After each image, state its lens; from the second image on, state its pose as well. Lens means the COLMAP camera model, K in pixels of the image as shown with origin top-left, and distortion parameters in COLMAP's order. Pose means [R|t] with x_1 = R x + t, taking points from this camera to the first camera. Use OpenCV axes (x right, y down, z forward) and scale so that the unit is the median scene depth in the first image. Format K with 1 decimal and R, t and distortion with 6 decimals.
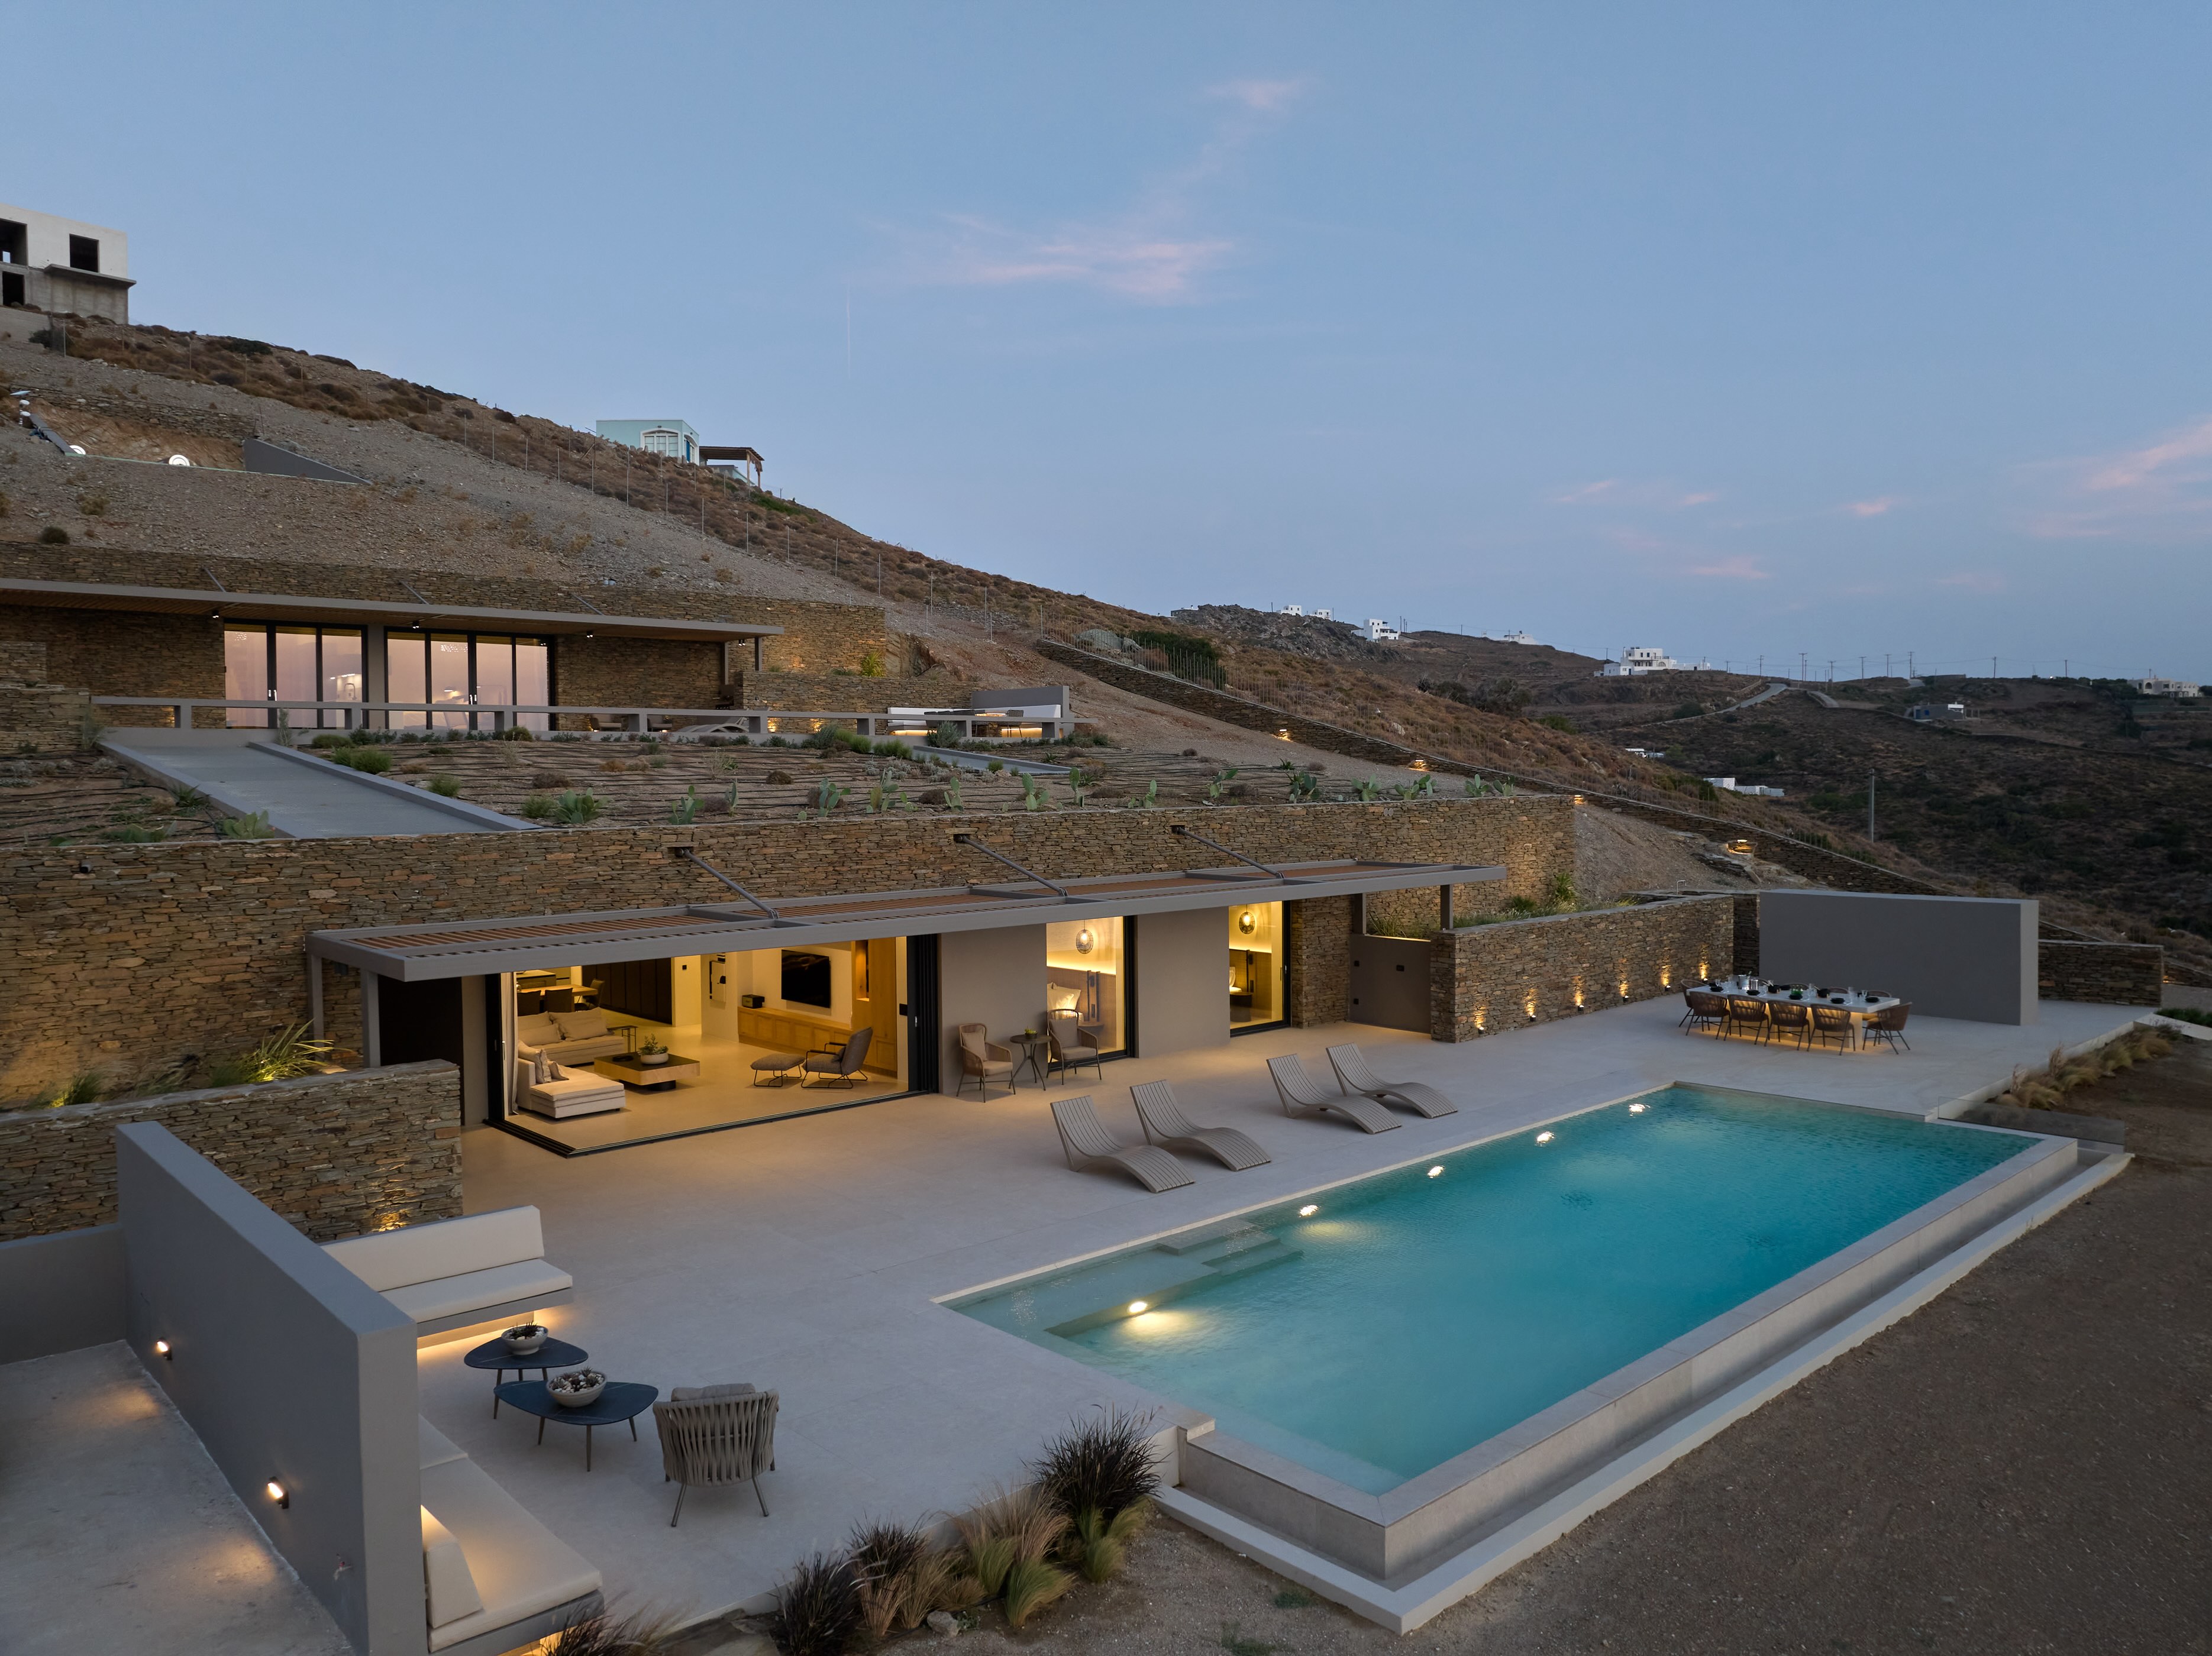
lens RADIAL K [[1546.2, 0, 1106.0], [0, 1546.2, 828.0], [0, 0, 1]] dist [-0.027418, 0.001415]
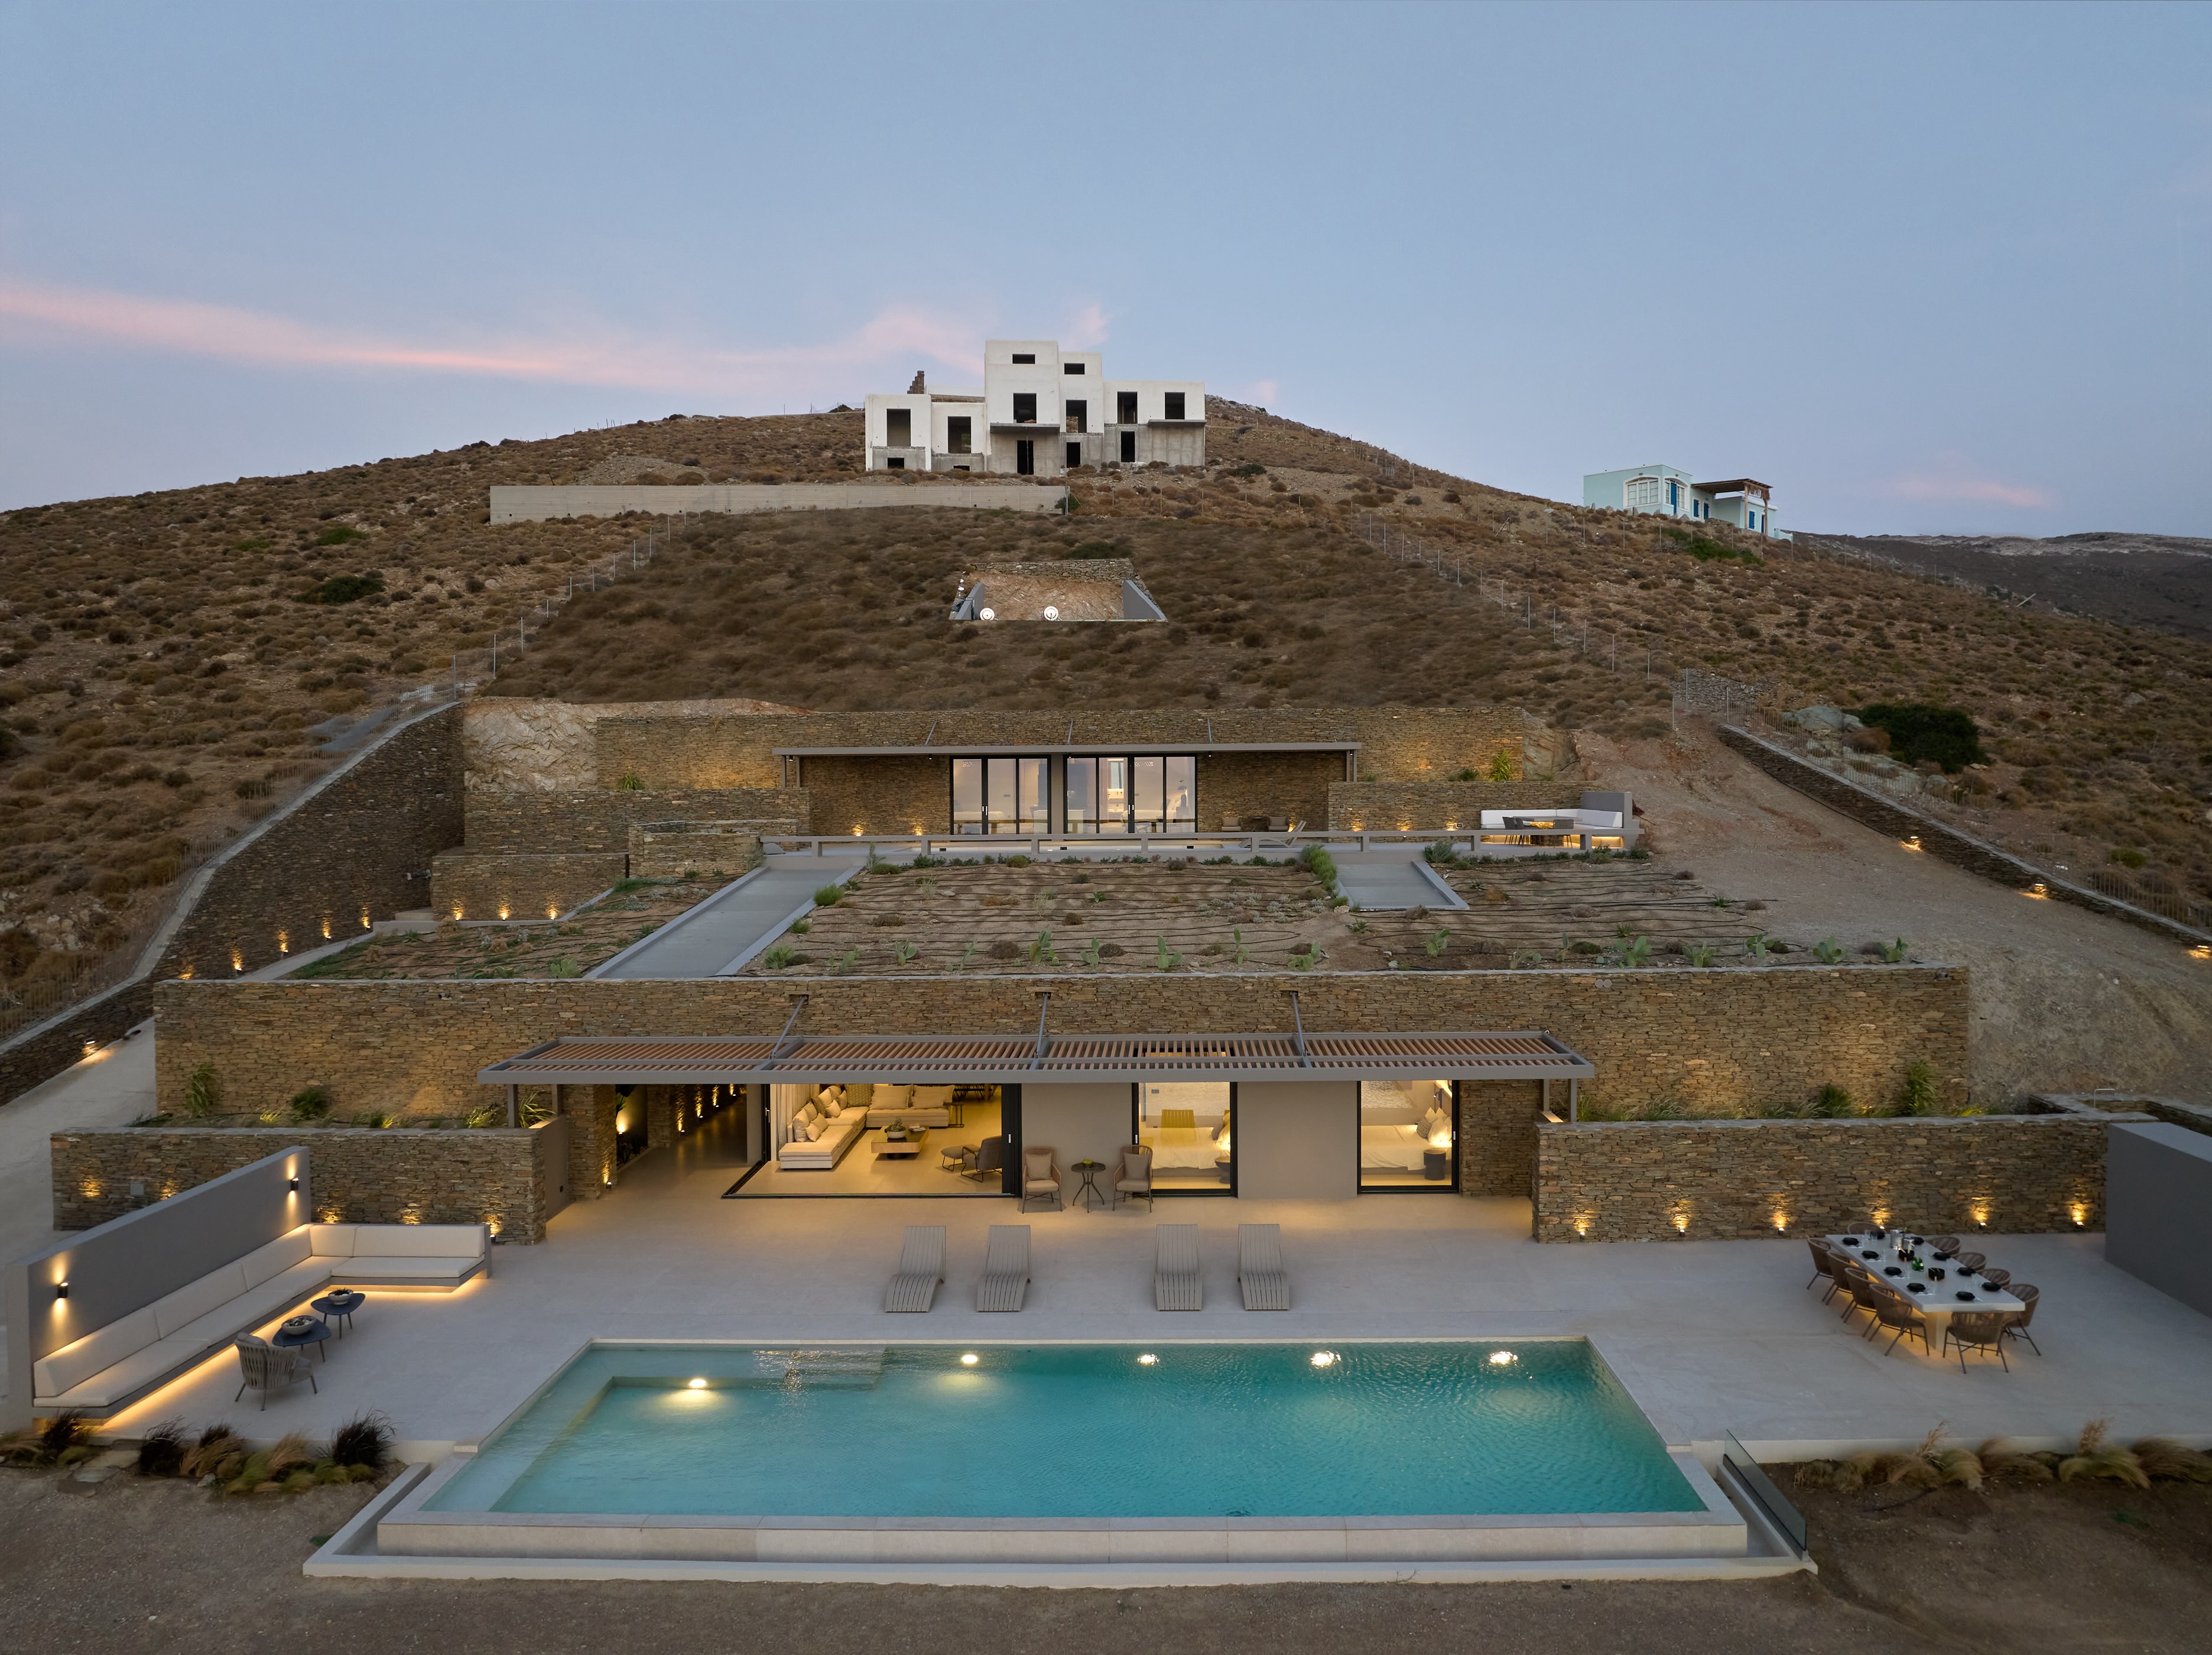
lens RADIAL K [[1541.8, 0, 1106.0], [0, 1541.8, 827.5], [0, 0, 1]] dist [-0.038525, 0.003904]
pose [[0.721532, 0.018592, -0.692132, 0.741284], [-0.019814, 0.999784, 0.006201, -0.127521], [0.692098, 0.009240, 0.721745, 0.141821]]
